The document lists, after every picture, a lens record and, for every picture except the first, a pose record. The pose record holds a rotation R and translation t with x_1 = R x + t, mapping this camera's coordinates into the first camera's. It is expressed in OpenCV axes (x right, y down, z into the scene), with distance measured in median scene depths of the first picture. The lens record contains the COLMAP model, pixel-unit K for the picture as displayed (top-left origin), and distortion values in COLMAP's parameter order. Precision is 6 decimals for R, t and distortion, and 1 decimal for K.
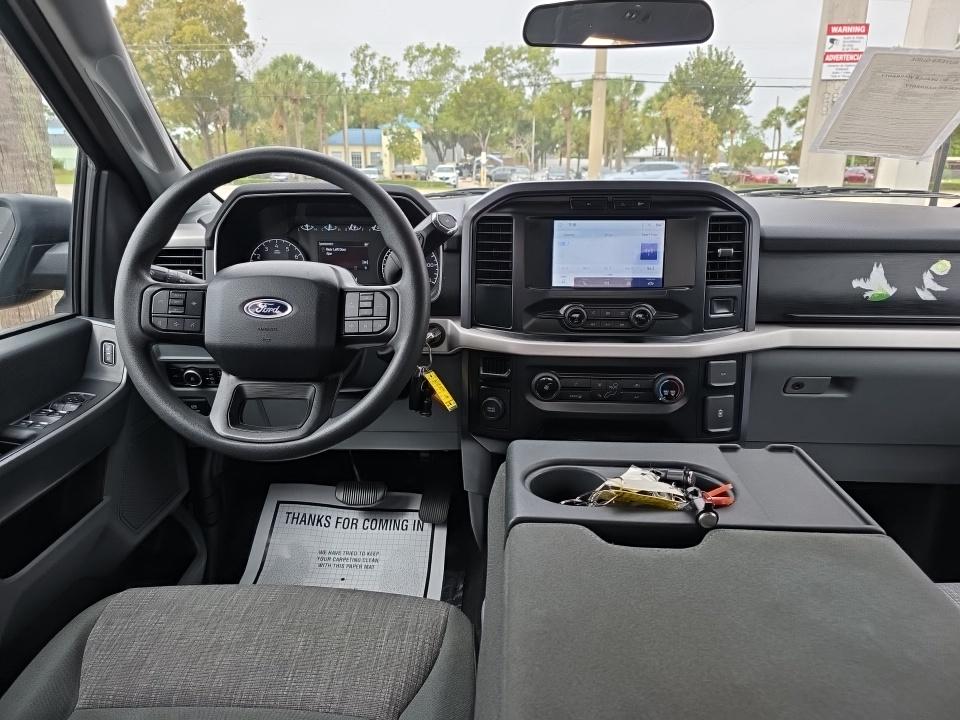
lens RADIAL K [[646.5, 0, 484.3], [0, 646.5, 356.4], [0, 0, 1]] dist [0.047805, -0.041923]
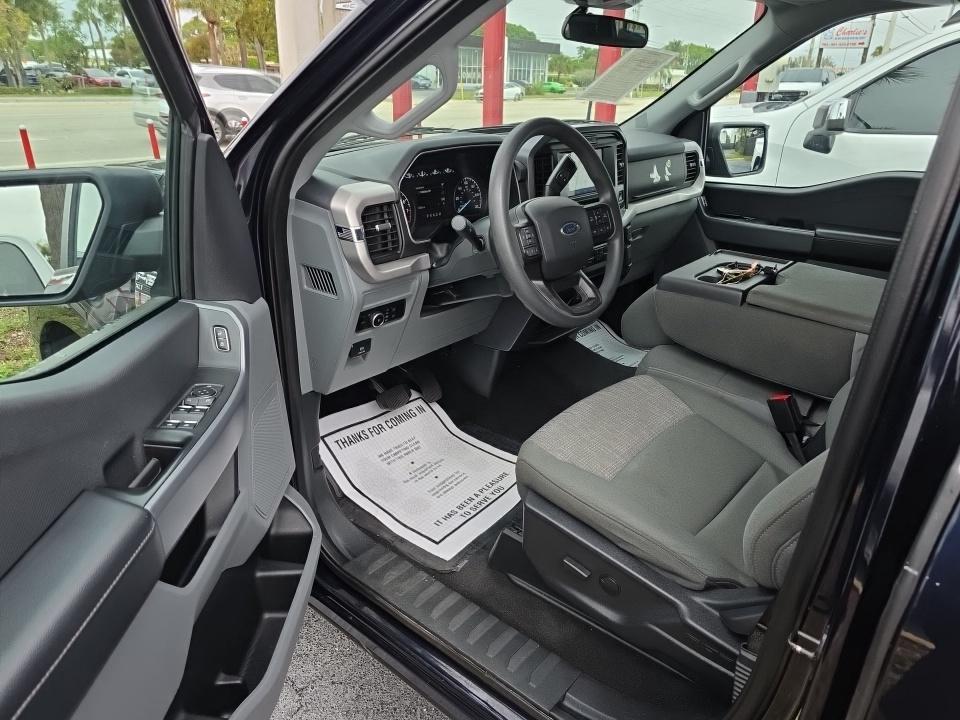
lens RADIAL K [[646.5, 0, 484.3], [0, 646.5, 356.4], [0, 0, 1]] dist [0.047805, -0.041923]
pose [[0.613308, -0.296484, 0.732087, -1.036099], [0.197106, 0.955001, 0.221635, -0.101072], [-0.764855, 0.008368, 0.644149, 0.119561]]
